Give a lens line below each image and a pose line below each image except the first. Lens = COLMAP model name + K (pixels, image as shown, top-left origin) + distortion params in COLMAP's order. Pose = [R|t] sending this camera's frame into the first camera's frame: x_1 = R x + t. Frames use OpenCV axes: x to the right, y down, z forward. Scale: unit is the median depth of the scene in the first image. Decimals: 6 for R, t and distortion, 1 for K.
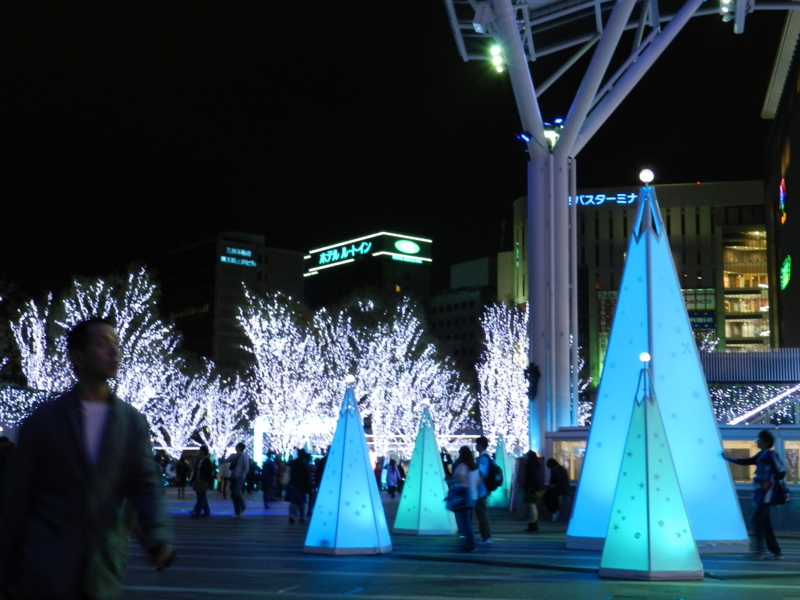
lens RADIAL K [[1106.8, 0, 395.5], [0, 1106.8, 295.0], [0, 0, 1]] dist [0.021617, 0.000000]
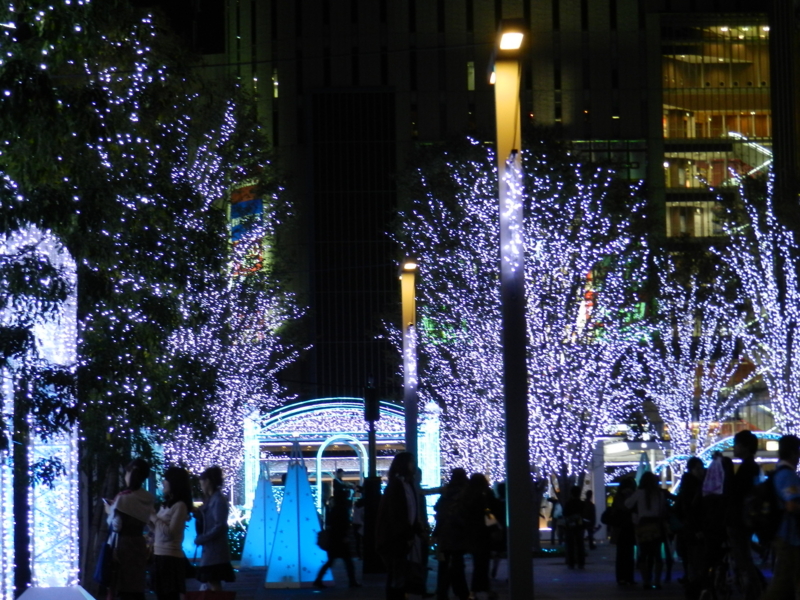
lens RADIAL K [[2367.3, 0, 400.5], [0, 2367.3, 301.1], [0, 0, 1]] dist [-0.003139, 0.000000]
pose [[0.957026, -0.006785, 0.289923, -0.122869], [-0.012147, 0.997911, 0.063449, 0.000625], [-0.289748, -0.064244, 0.954944, 0.009996]]
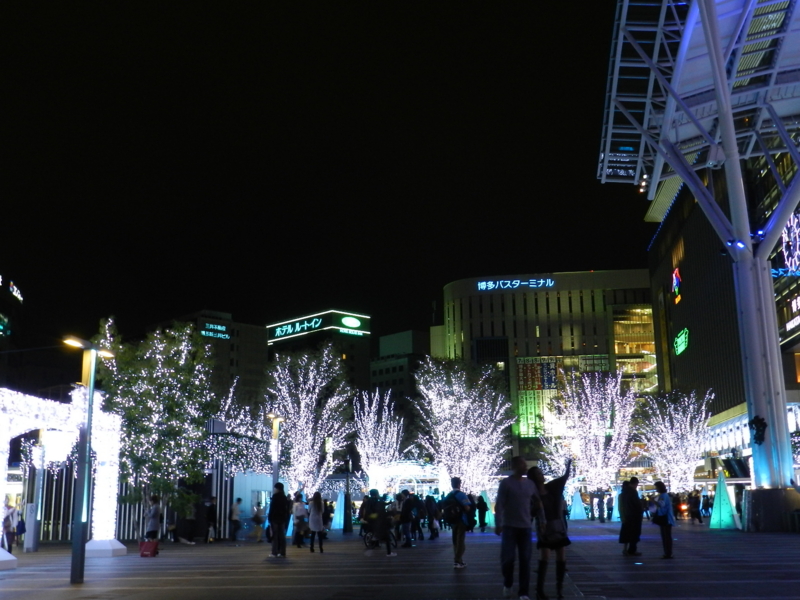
lens RADIAL K [[911.6, 0, 400.5], [0, 911.6, 302.5], [0, 0, 1]] dist [0.027767, 0.000000]
pose [[0.992214, -0.002036, 0.124531, -0.074145], [0.009948, 0.997967, -0.062946, -0.001570], [-0.124150, 0.063694, 0.990217, -0.005132]]
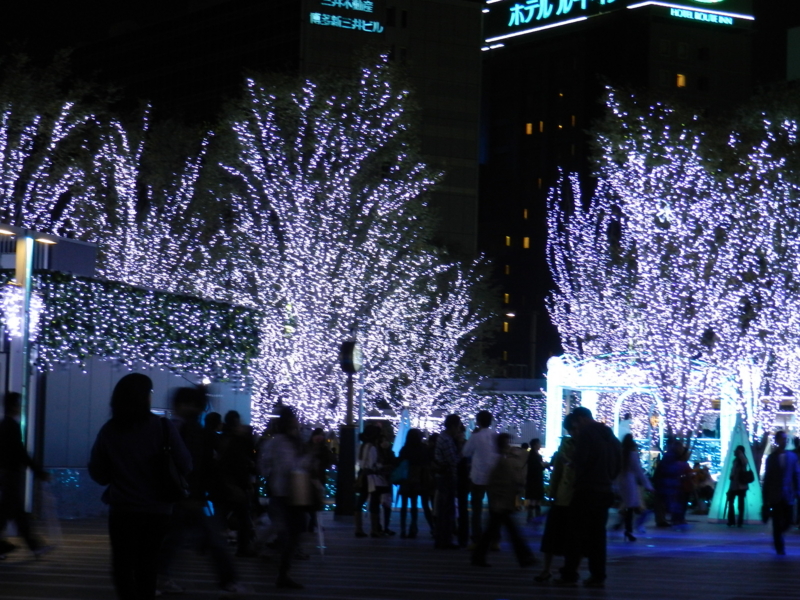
lens RADIAL K [[2367.3, 0, 397.4], [0, 2367.3, 299.6], [0, 0, 1]] dist [-0.003139, 0.000000]
pose [[0.996116, 0.007271, -0.087746, -0.034613], [0.000531, 0.996069, 0.088575, -0.002446], [0.088045, -0.088277, 0.992197, -0.012633]]
